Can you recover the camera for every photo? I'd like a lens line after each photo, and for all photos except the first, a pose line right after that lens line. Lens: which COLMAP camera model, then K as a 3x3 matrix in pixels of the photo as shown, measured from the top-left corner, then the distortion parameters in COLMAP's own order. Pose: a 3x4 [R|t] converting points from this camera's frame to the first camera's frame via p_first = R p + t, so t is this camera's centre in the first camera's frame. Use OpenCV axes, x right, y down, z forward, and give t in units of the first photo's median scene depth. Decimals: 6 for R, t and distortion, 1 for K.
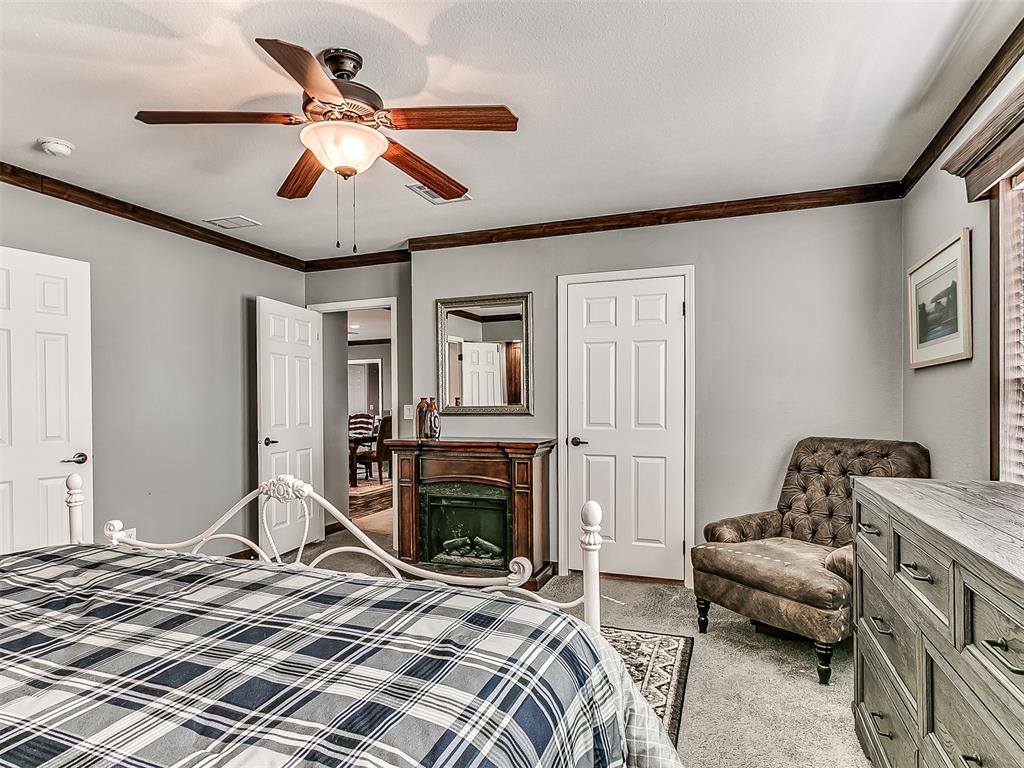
lens RADIAL K [[564.3, 0, 513.2], [0, 564.3, 405.5], [0, 0, 1]] dist [0.000683, -0.000671]
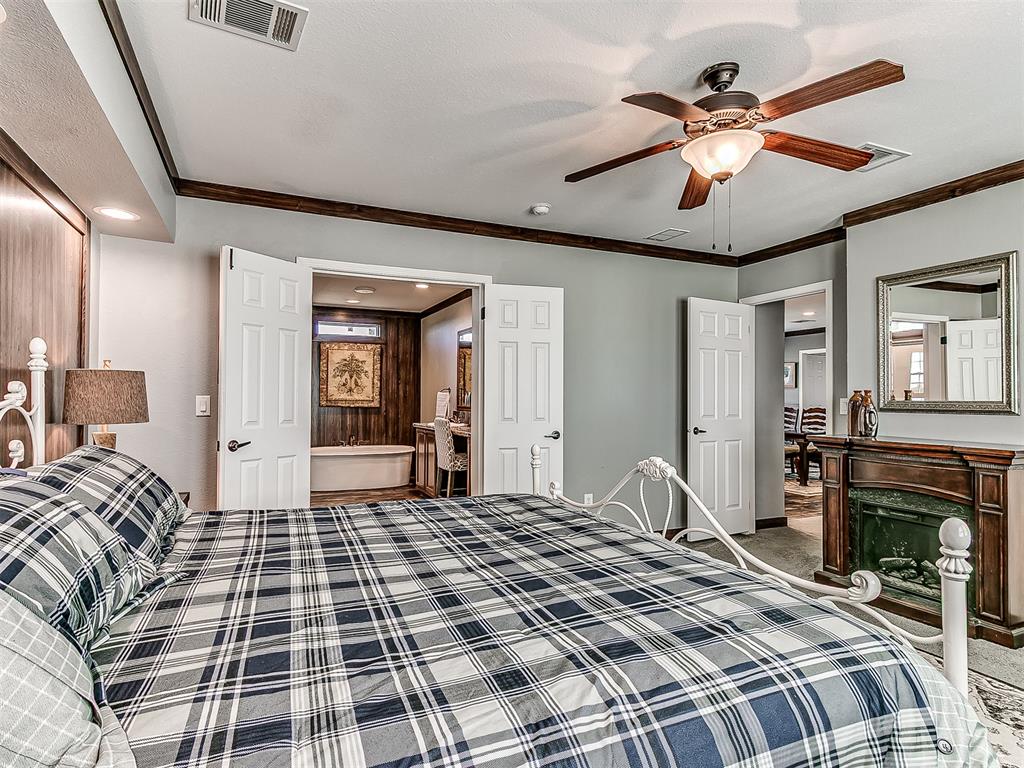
lens RADIAL K [[556.4, 0, 497.1], [0, 556.4, 388.9], [0, 0, 1]] dist [-0.002086, -0.001411]
pose [[0.688634, 0.000945, -0.725109, 0.170427], [-0.012385, 0.999869, -0.010459, -0.000355], [0.725004, 0.016183, 0.688555, -0.017764]]
